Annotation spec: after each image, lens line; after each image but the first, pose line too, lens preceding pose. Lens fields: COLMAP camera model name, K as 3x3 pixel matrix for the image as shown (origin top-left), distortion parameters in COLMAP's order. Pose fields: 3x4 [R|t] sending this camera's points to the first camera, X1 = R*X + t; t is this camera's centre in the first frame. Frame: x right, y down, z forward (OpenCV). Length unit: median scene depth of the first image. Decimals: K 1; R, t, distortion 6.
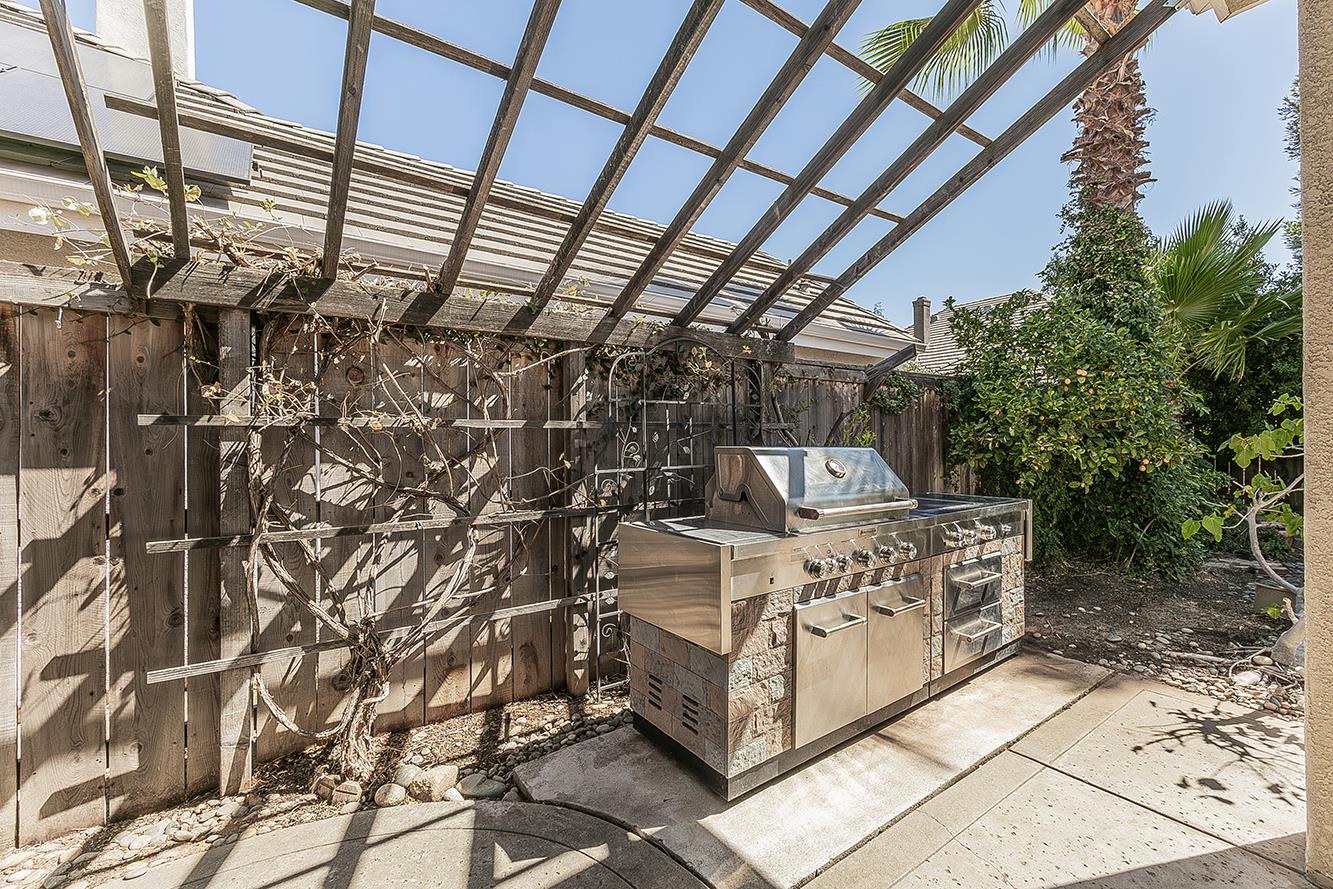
lens RADIAL K [[556.1, 0, 665.5], [0, 556.1, 436.1], [0, 0, 1]] dist [-0.001170, -0.000045]
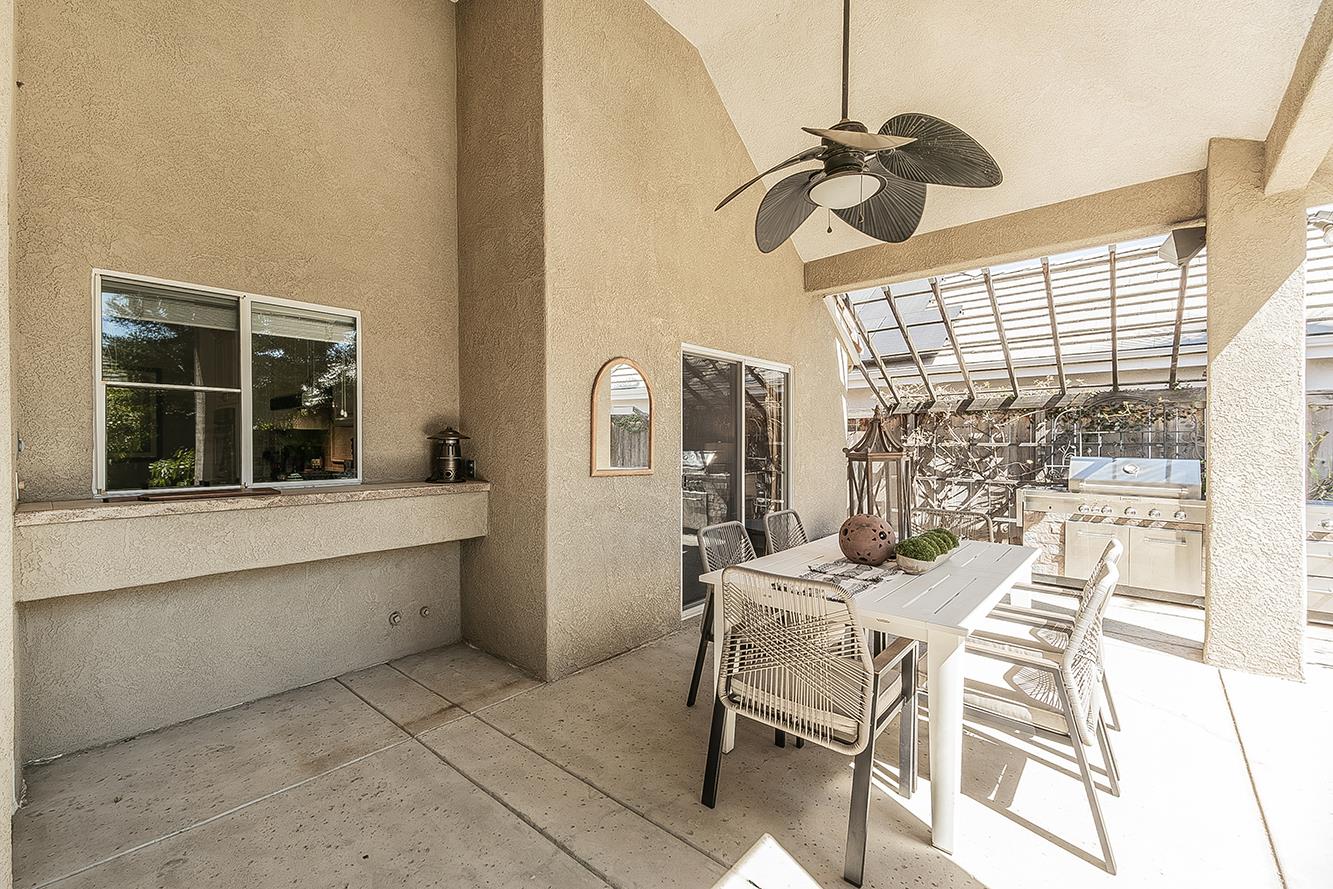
lens RADIAL K [[556.1, 0, 665.5], [0, 556.1, 436.1], [0, 0, 1]] dist [-0.001170, -0.000045]
pose [[0.246108, -0.004909, -0.969230, 2.000842], [0.005294, 0.999979, -0.003720, -0.066567], [0.969228, -0.004215, 0.246129, -1.228699]]
